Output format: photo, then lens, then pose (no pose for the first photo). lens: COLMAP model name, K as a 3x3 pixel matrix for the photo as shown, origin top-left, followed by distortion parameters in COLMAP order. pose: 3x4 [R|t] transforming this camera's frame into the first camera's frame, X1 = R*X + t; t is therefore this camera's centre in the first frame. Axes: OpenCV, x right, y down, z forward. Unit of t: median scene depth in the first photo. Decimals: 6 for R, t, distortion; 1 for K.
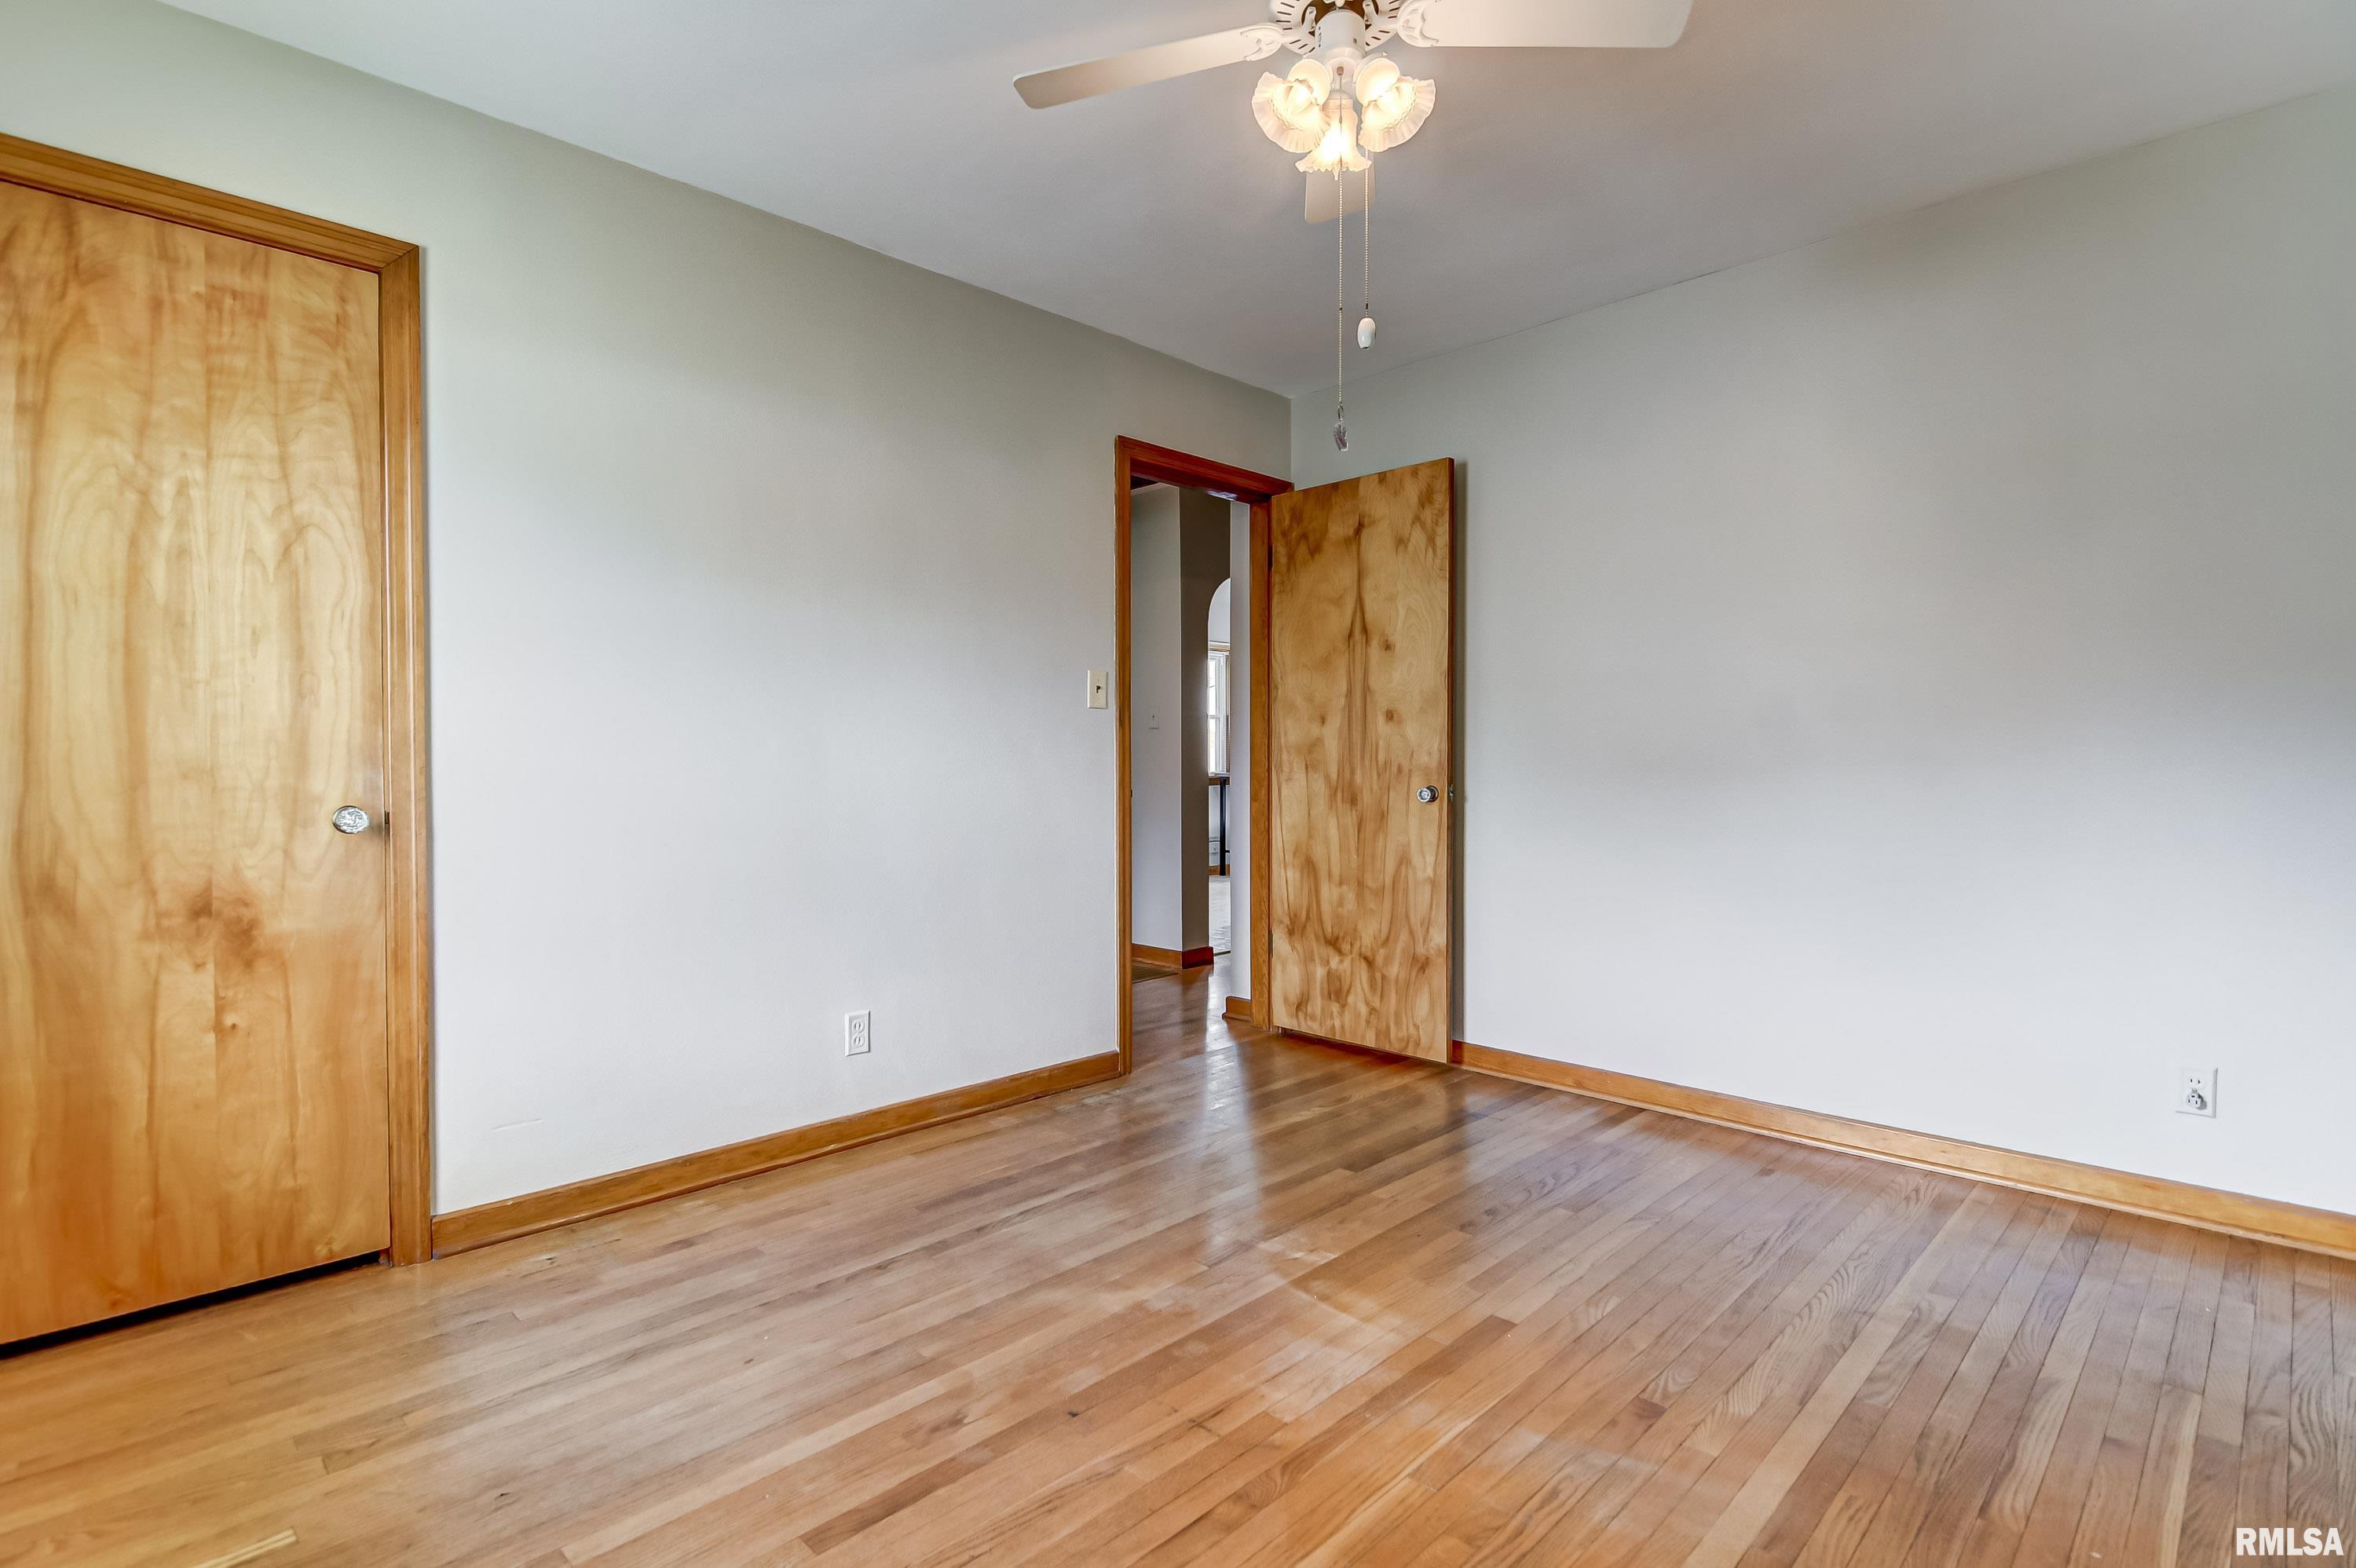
lens RADIAL K [[1122.0, 0, 1169.5], [0, 1122.0, 782.1], [0, 0, 1]] dist [0.015292, -0.013995]
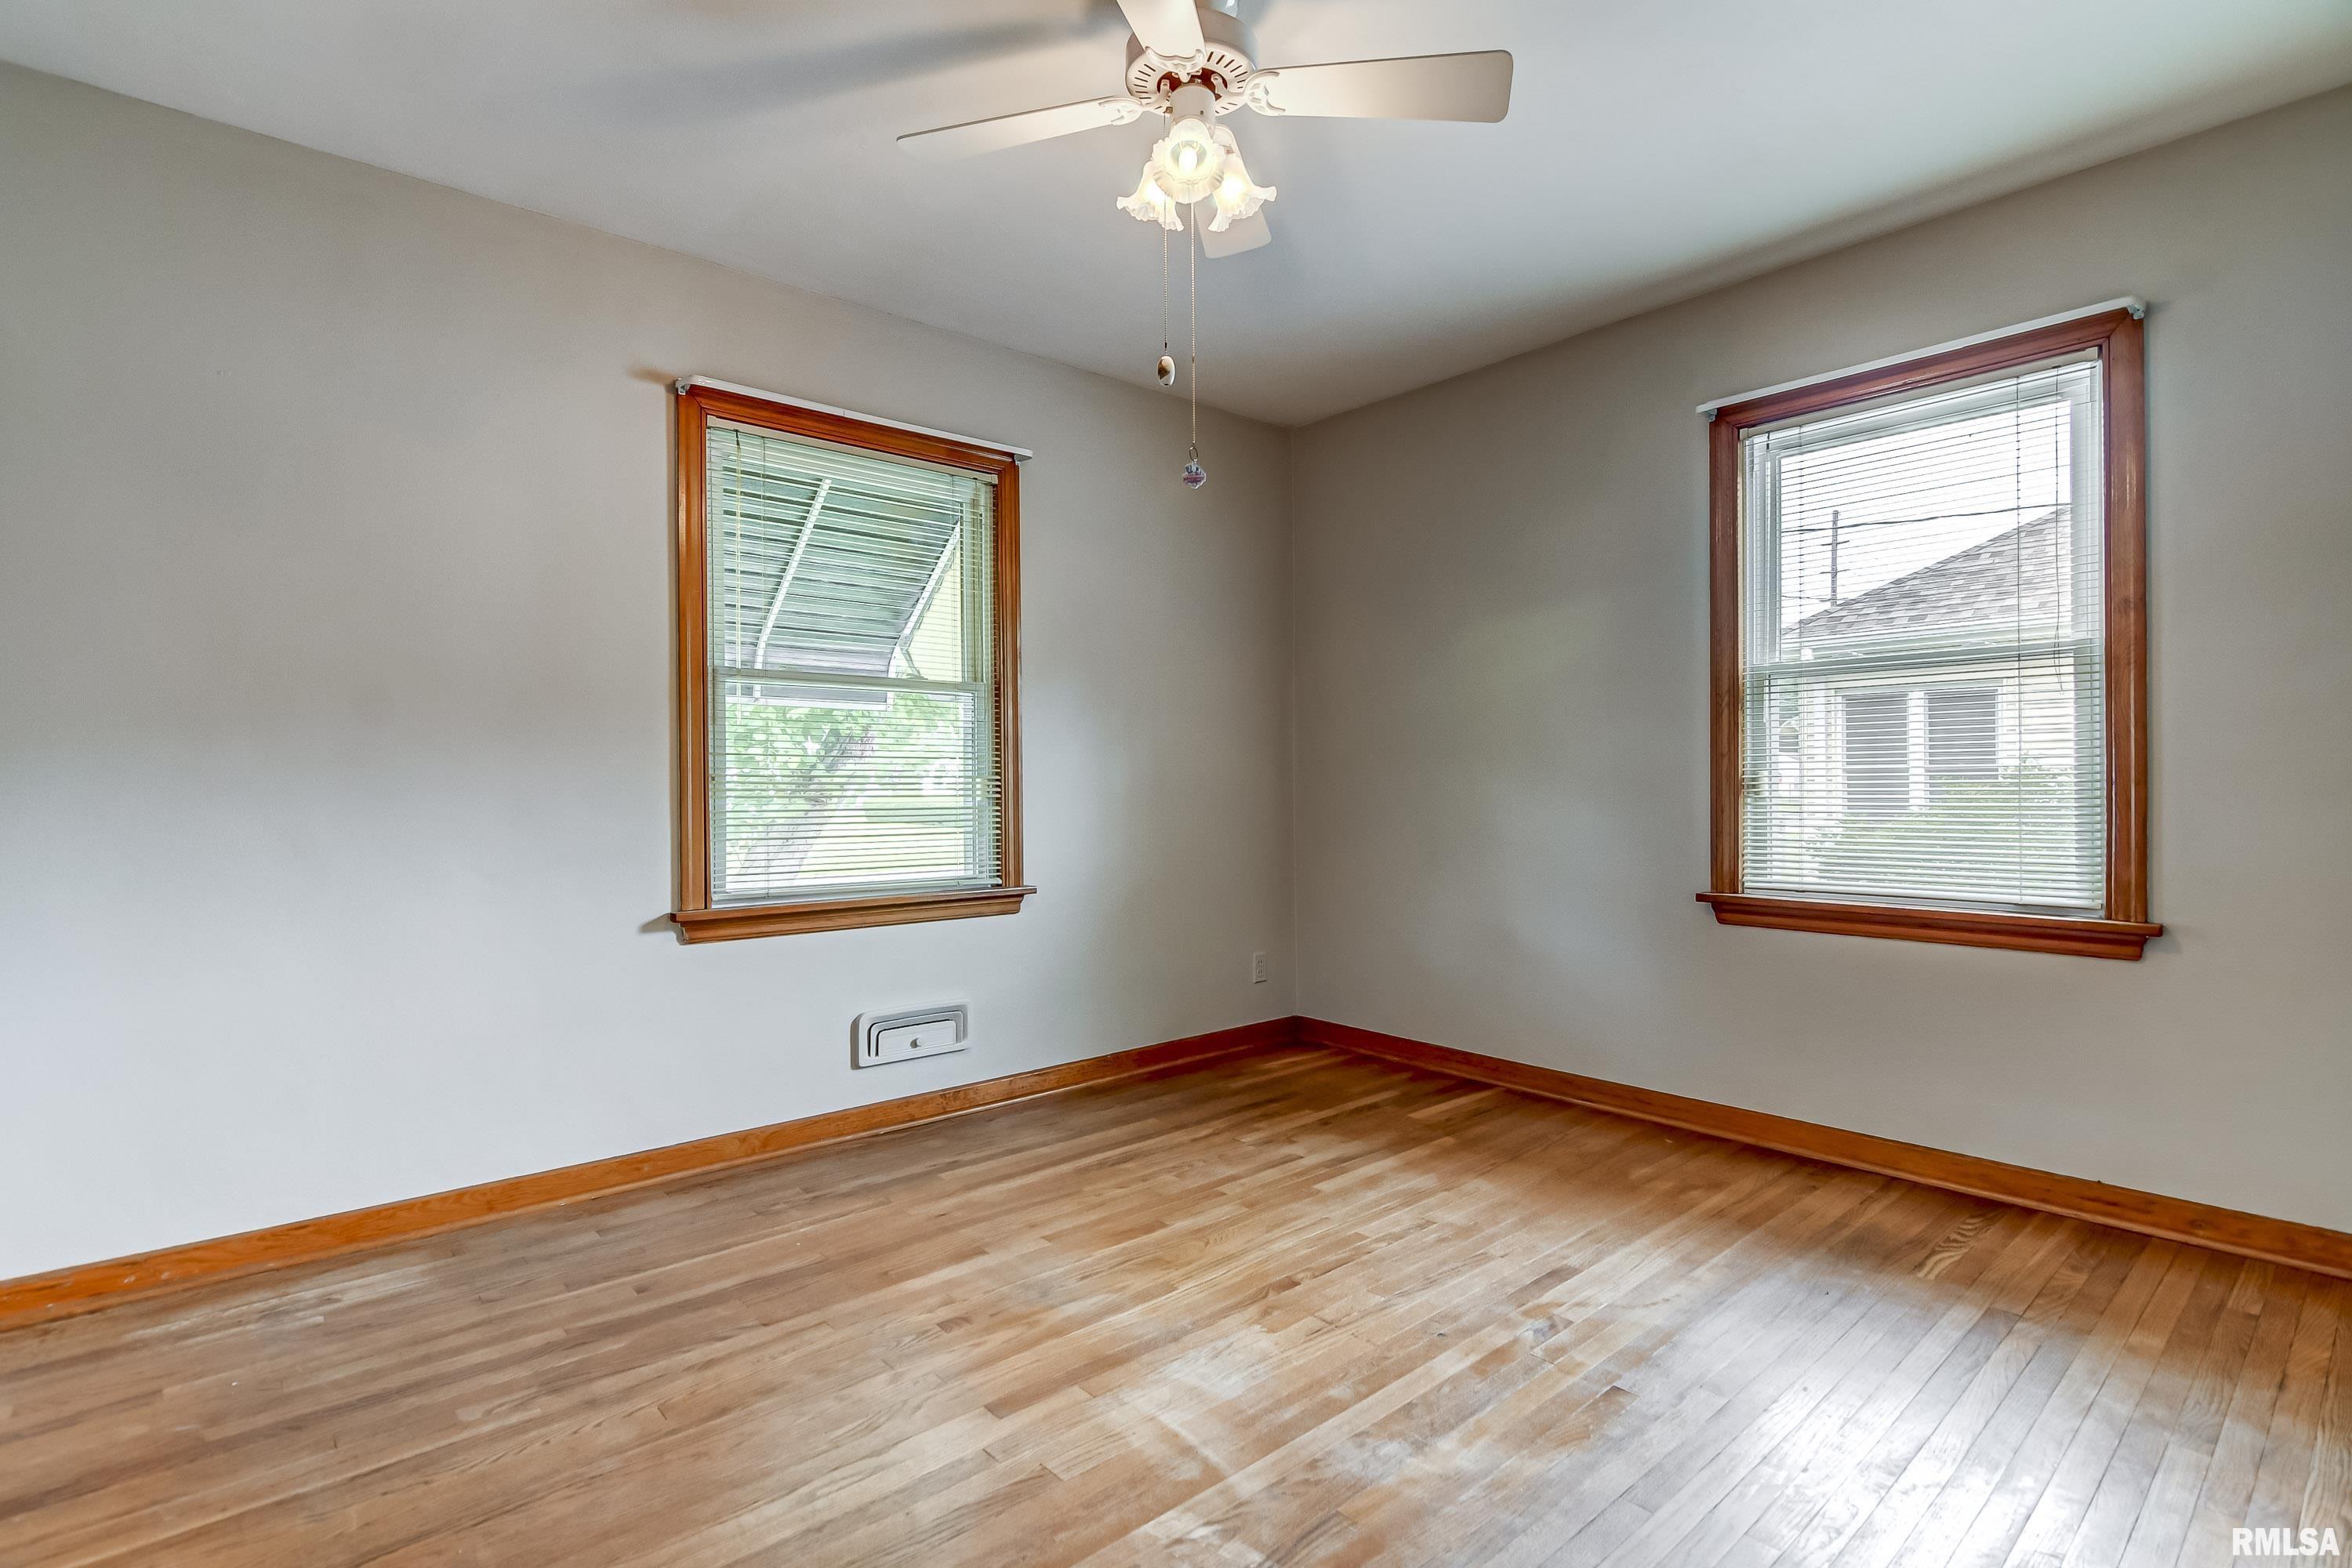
lens RADIAL K [[1120.2, 0, 1167.5], [0, 1120.2, 782.1], [0, 0, 1]] dist [0.015292, -0.013995]
pose [[-0.997994, 0.007794, 0.062820, 0.106366], [0.008890, 0.999813, 0.017185, -0.031333], [-0.062674, 0.017709, -0.997877, 1.939327]]
